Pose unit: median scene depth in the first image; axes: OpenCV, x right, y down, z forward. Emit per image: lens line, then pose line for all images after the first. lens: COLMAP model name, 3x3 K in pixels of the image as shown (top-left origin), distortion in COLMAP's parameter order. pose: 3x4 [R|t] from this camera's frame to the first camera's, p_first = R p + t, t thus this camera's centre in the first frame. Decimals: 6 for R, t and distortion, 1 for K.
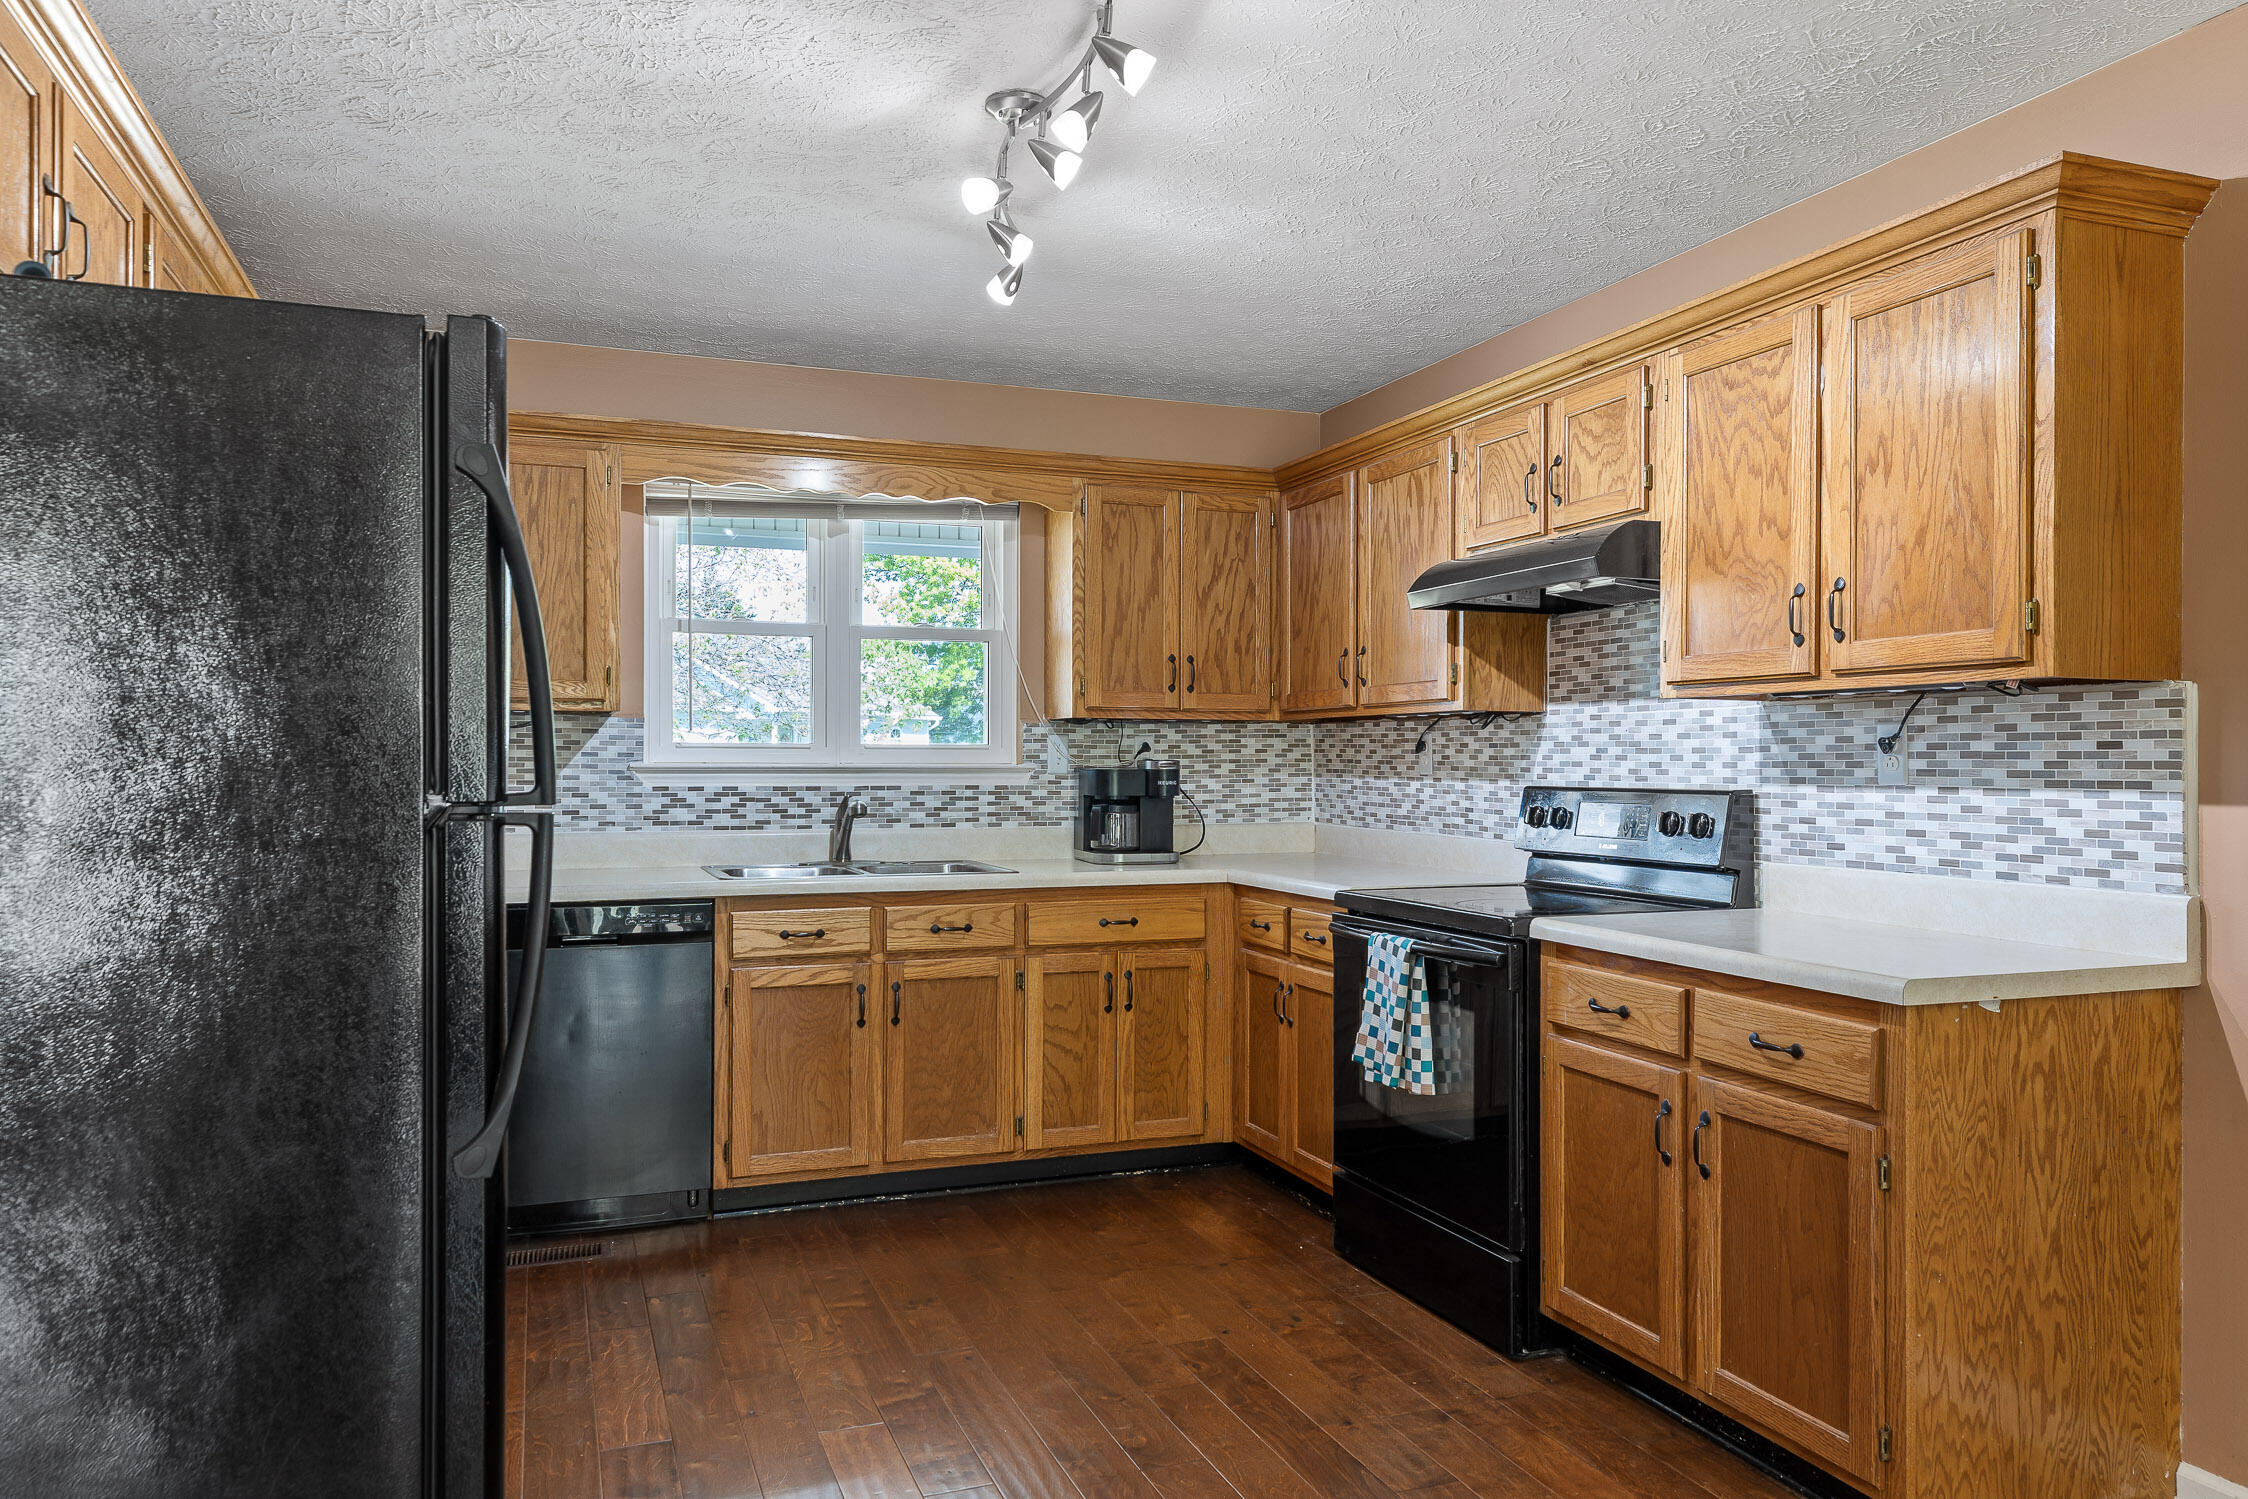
lens RADIAL K [[1552.0, 0, 1128.5], [0, 1552.0, 757.8], [0, 0, 1]] dist [0.012027, -0.001382]
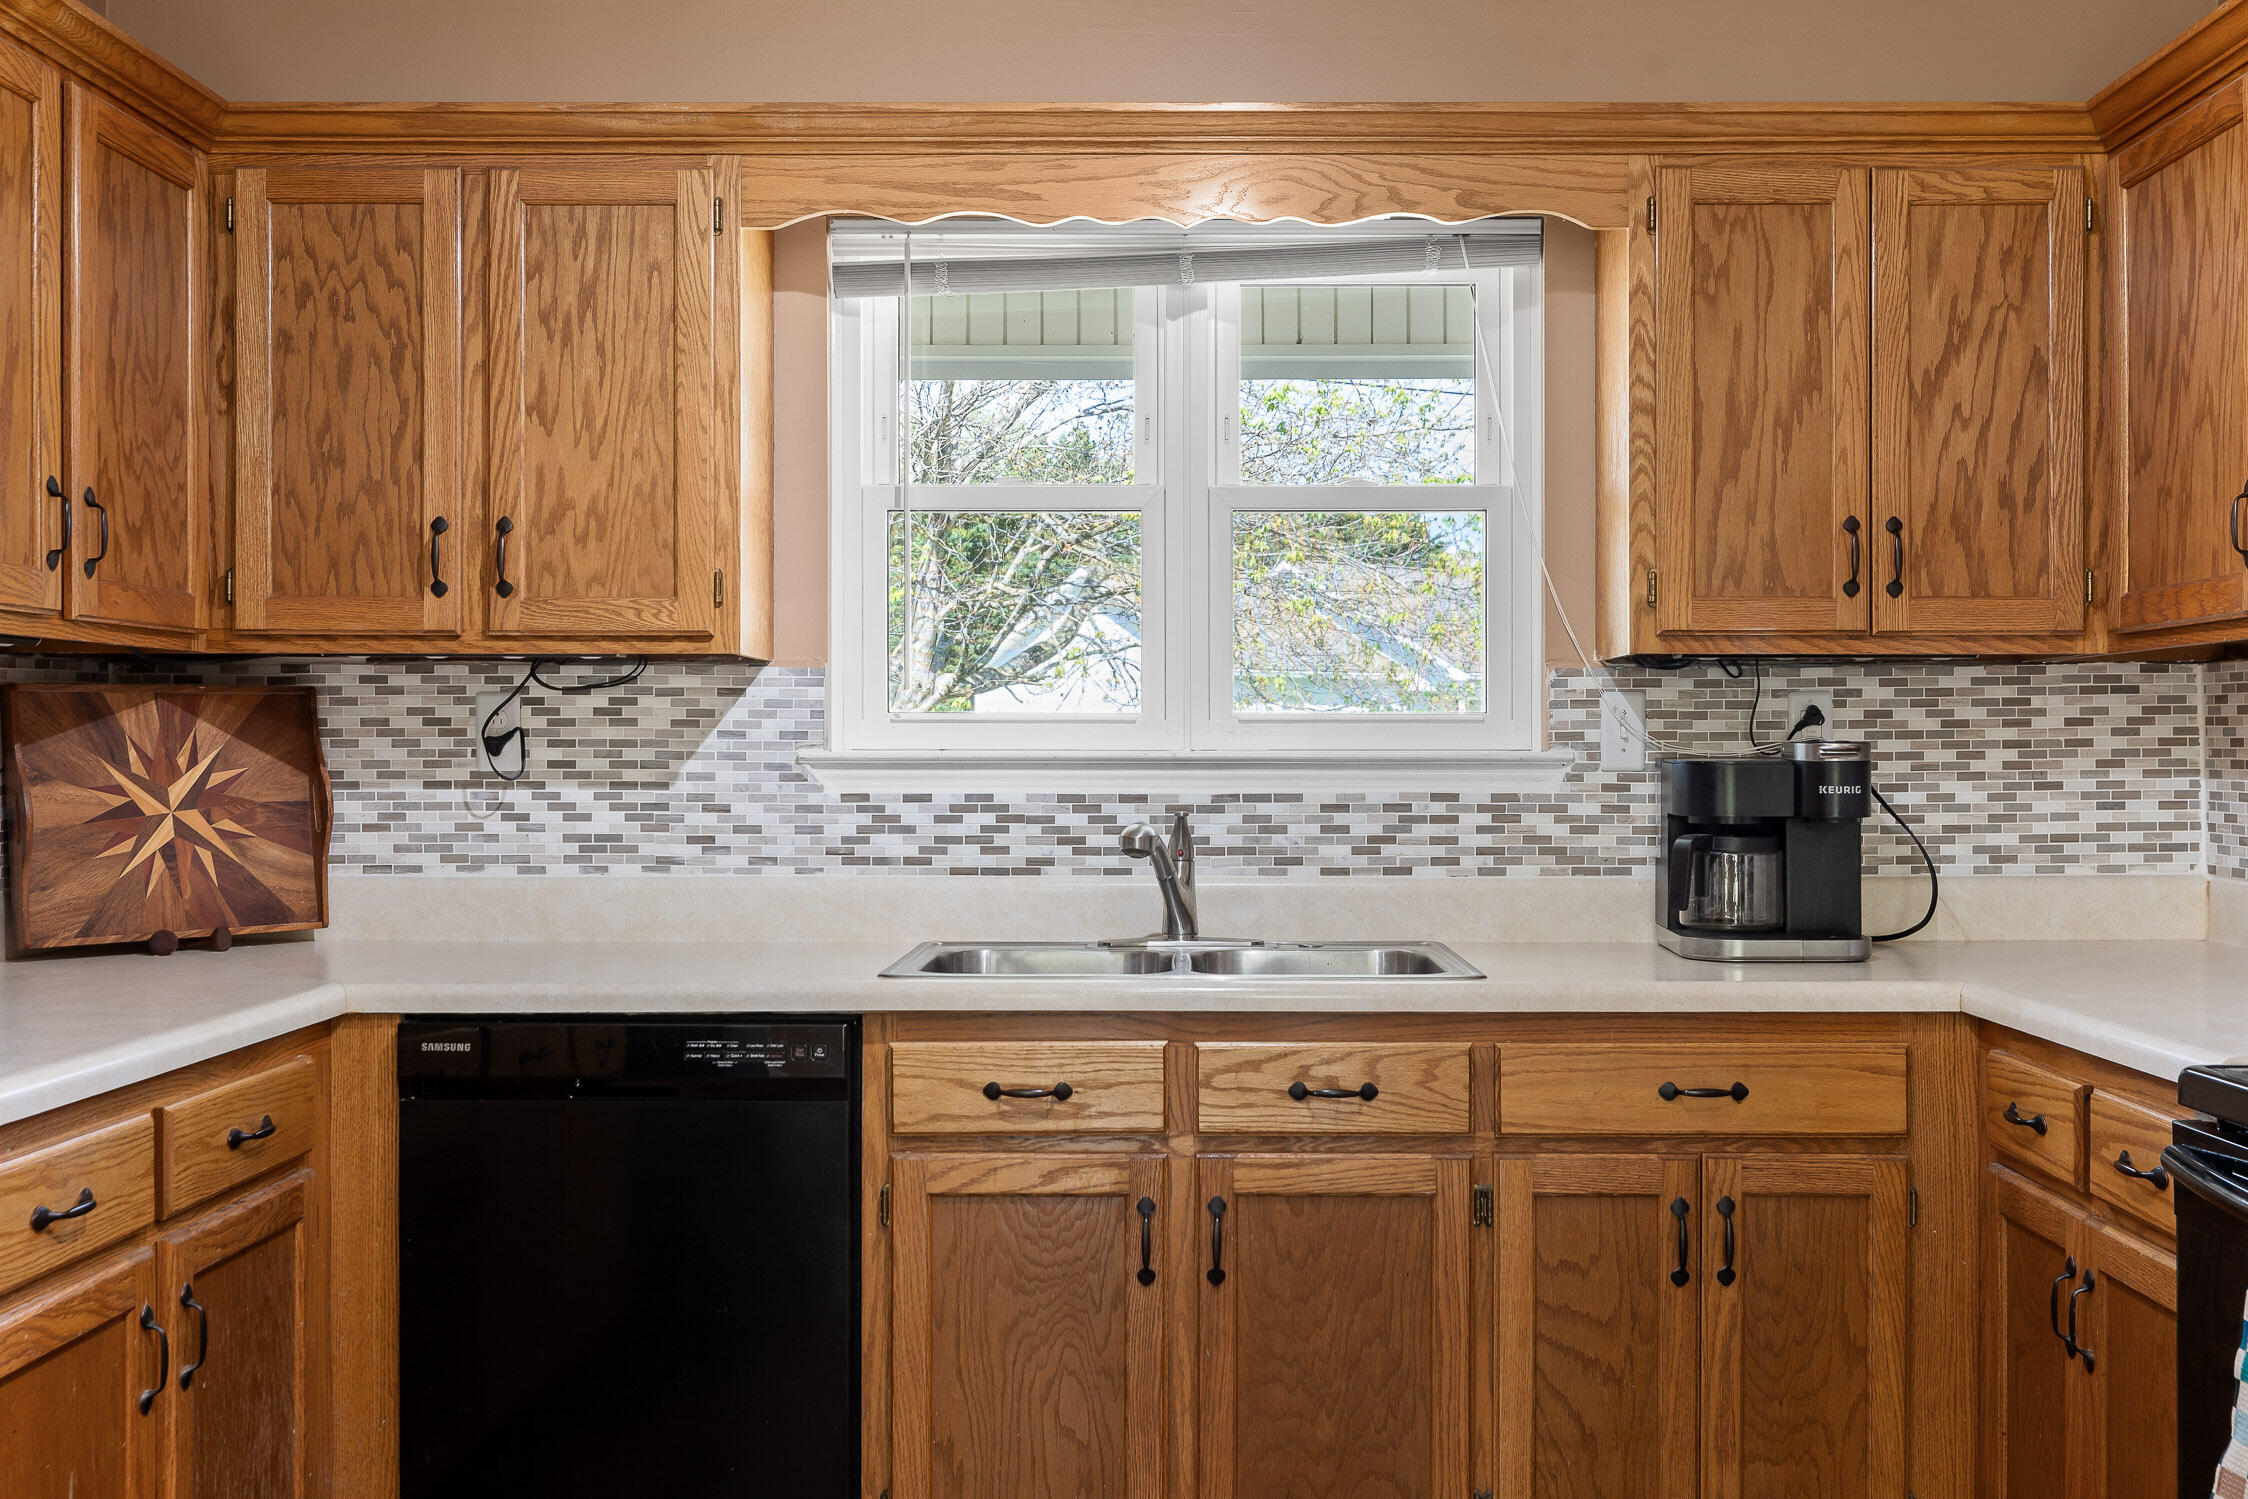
lens RADIAL K [[2207.5, 0, 1176.6], [0, 2207.5, 749.6], [0, 0, 1]] dist [0.001459, 0.008986]
pose [[0.933761, -0.002602, -0.357888, 0.095458], [0.003058, 0.999995, 0.000708, 0.003501], [0.357884, -0.001756, 0.933764, 0.379747]]
